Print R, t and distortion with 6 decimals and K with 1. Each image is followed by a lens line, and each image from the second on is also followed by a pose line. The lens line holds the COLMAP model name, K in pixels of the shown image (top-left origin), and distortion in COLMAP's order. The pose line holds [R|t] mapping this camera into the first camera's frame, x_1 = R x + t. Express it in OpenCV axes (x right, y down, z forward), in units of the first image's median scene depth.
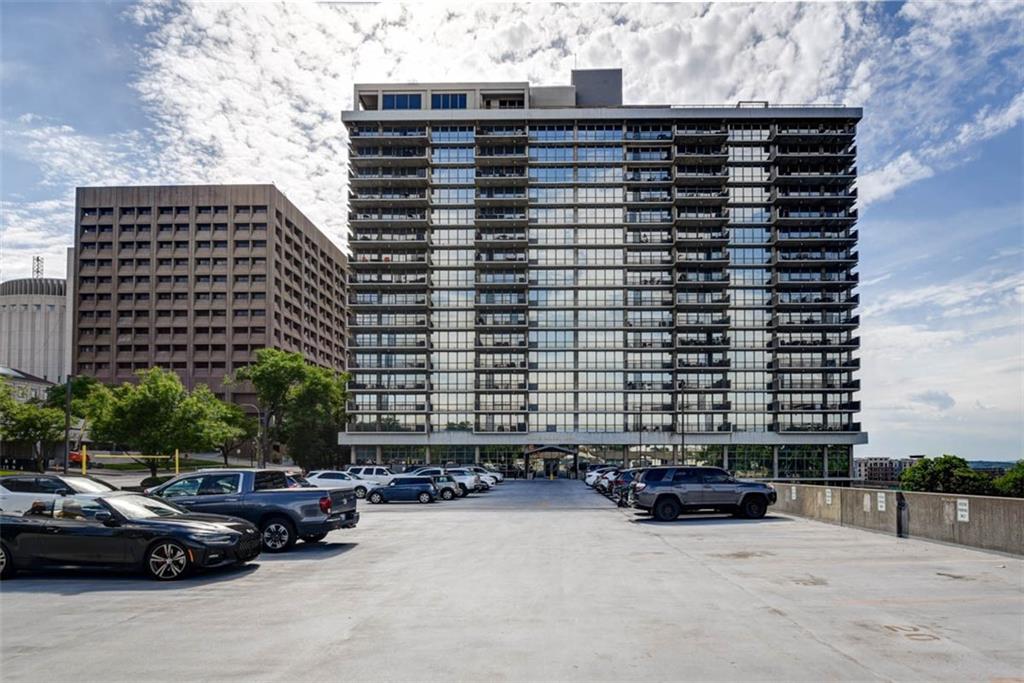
lens RADIAL K [[426.8, 0, 512.6], [0, 426.8, 362.4], [0, 0, 1]] dist [-0.001482, -0.000023]
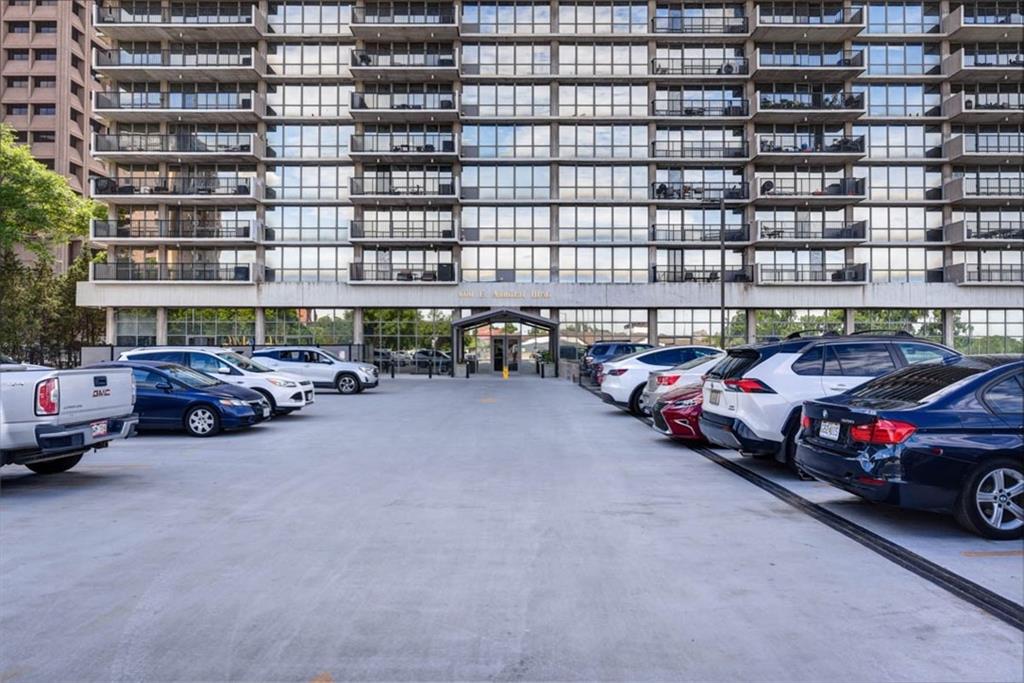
lens RADIAL K [[851.9, 0, 436.6], [0, 851.9, 383.2], [0, 0, 1]] dist [0.005633, -0.000107]
pose [[0.999942, 0.003750, 0.010098, -0.000235], [-0.003632, 0.999925, -0.011654, 0.194984], [-0.010141, 0.011617, 0.999881, -0.003334]]
